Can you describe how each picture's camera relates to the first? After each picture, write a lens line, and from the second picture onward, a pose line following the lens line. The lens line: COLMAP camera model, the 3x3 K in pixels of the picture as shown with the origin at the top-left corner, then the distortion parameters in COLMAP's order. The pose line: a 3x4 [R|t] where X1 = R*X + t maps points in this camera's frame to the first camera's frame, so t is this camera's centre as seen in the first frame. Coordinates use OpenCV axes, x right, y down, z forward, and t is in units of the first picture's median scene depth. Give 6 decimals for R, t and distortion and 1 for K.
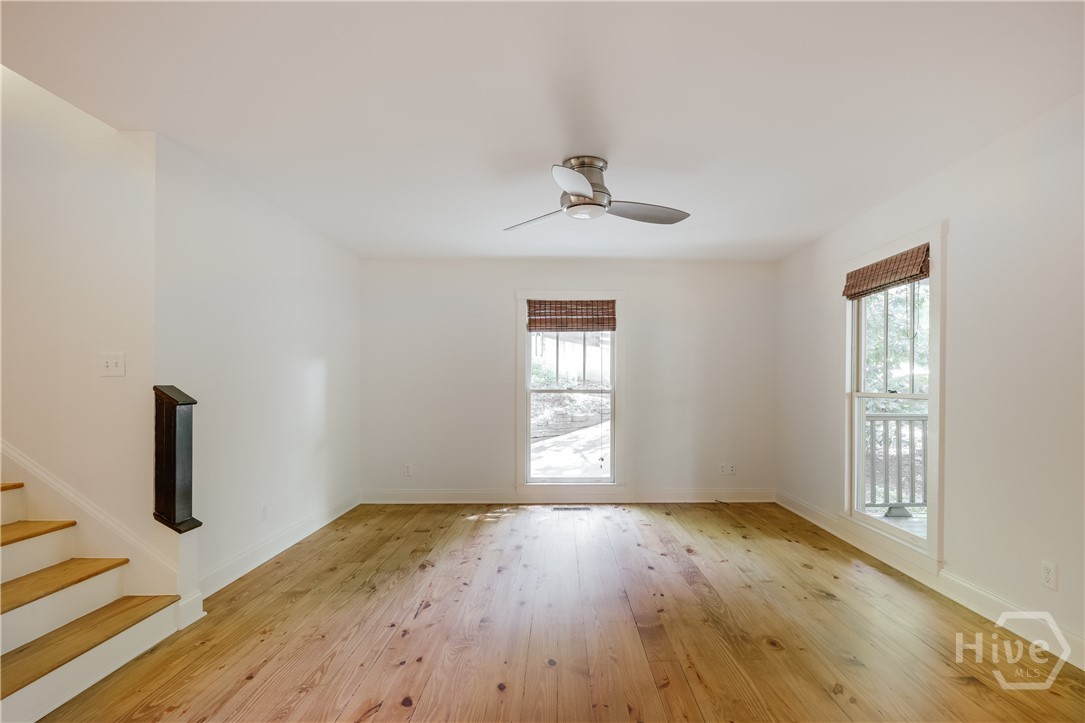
lens RADIAL K [[529.2, 0, 578.5], [0, 529.2, 382.5], [0, 0, 1]] dist [0.002099, 0.000932]
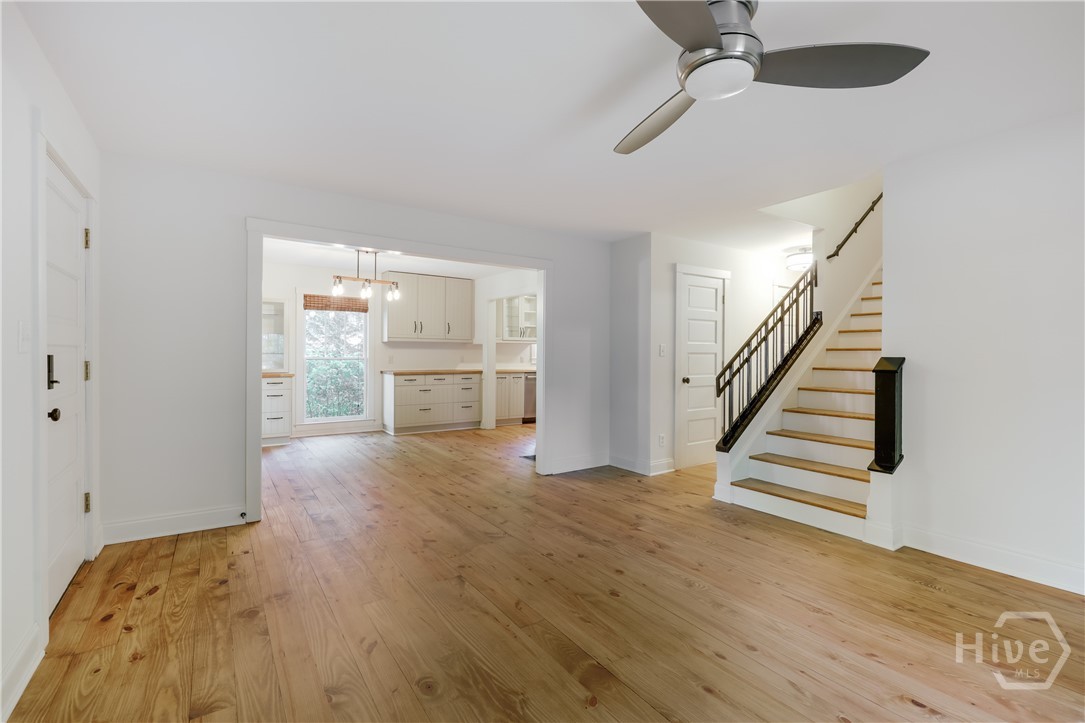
lens RADIAL K [[491.5, 0, 542.5], [0, 491.5, 361.5], [0, 0, 1]] dist [0.000773, 0.000092]
pose [[-0.851453, 0.004409, -0.524412, 0.341826], [0.000163, 0.999967, 0.008143, 0.003832], [0.524431, 0.006848, -0.851426, 0.964138]]
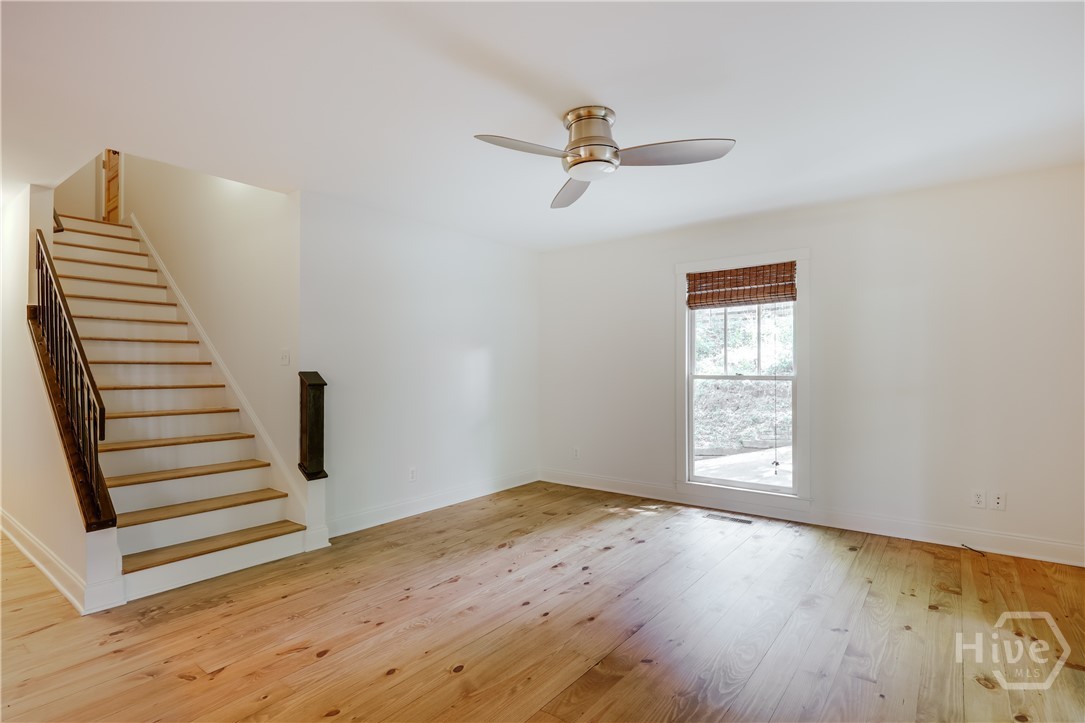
lens RADIAL K [[538.1, 0, 542.5], [0, 538.1, 361.5], [0, 0, 1]] dist [0.002282, 0.000967]
pose [[0.773548, -0.011952, -0.633625, 0.353021], [0.005619, 0.999912, -0.012001, -0.000187], [0.633713, 0.005723, 0.773547, 0.187378]]
